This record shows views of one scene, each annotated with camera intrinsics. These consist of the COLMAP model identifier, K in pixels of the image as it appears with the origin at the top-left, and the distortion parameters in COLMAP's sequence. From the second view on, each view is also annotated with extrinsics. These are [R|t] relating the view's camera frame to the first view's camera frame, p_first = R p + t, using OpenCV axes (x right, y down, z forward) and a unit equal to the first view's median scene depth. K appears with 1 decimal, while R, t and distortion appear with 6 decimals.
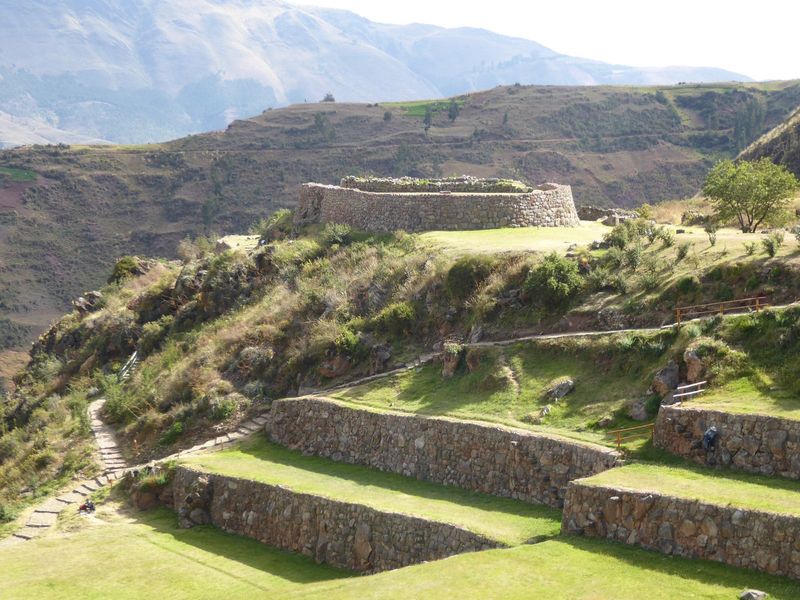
lens RADIAL K [[1733.9, 0, 399.2], [0, 1733.9, 300.1], [0, 0, 1]] dist [0.244912, 0.000000]
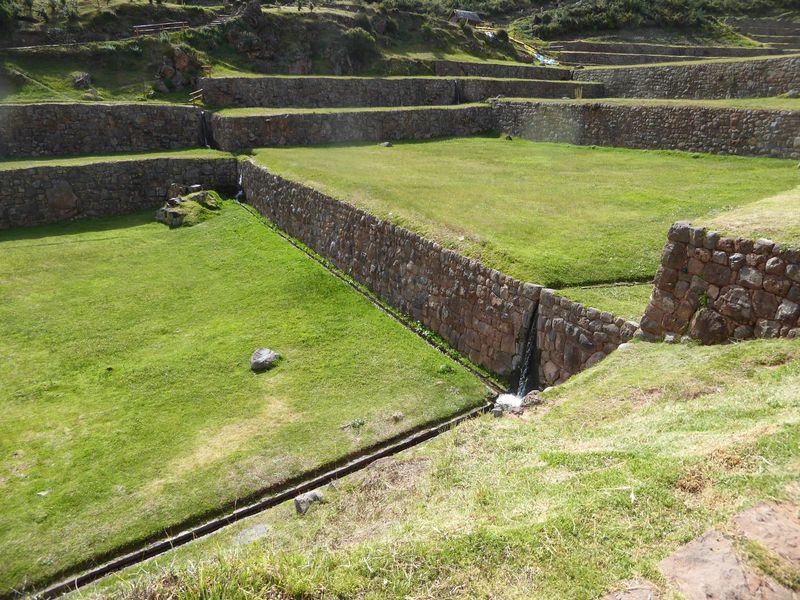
lens RADIAL K [[569.5, 0, 406.2], [0, 569.5, 303.0], [0, 0, 1]] dist [-0.029410, -0.004746]
pose [[0.044314, -0.305489, 0.951164, -0.394908], [0.088219, 0.949576, 0.300869, 0.112443], [-0.995115, 0.070578, 0.069029, 0.734804]]
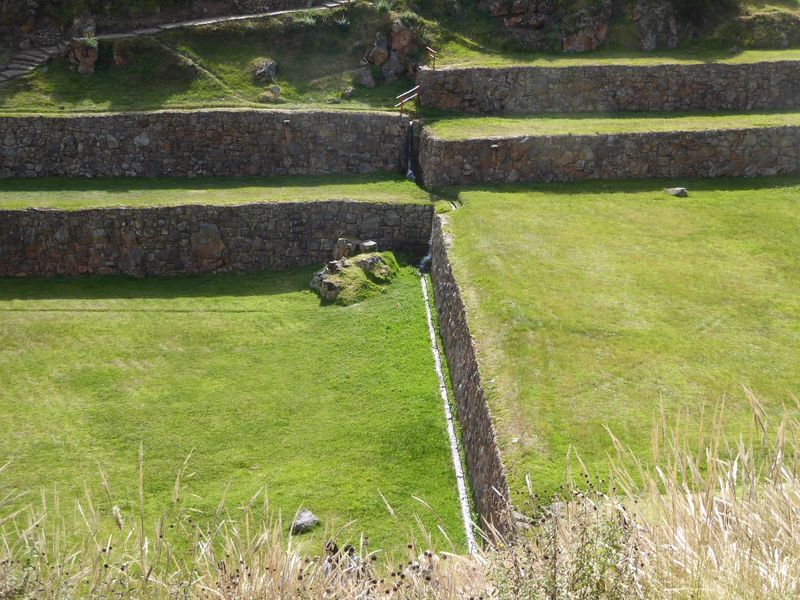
lens RADIAL K [[1202.2, 0, 401.0], [0, 1202.2, 297.5], [0, 0, 1]] dist [0.029040, 0.000000]
pose [[0.474323, -0.227140, 0.850544, -0.532233], [0.045890, 0.971208, 0.233772, 0.018910], [-0.879154, -0.071852, 0.471090, 0.586849]]
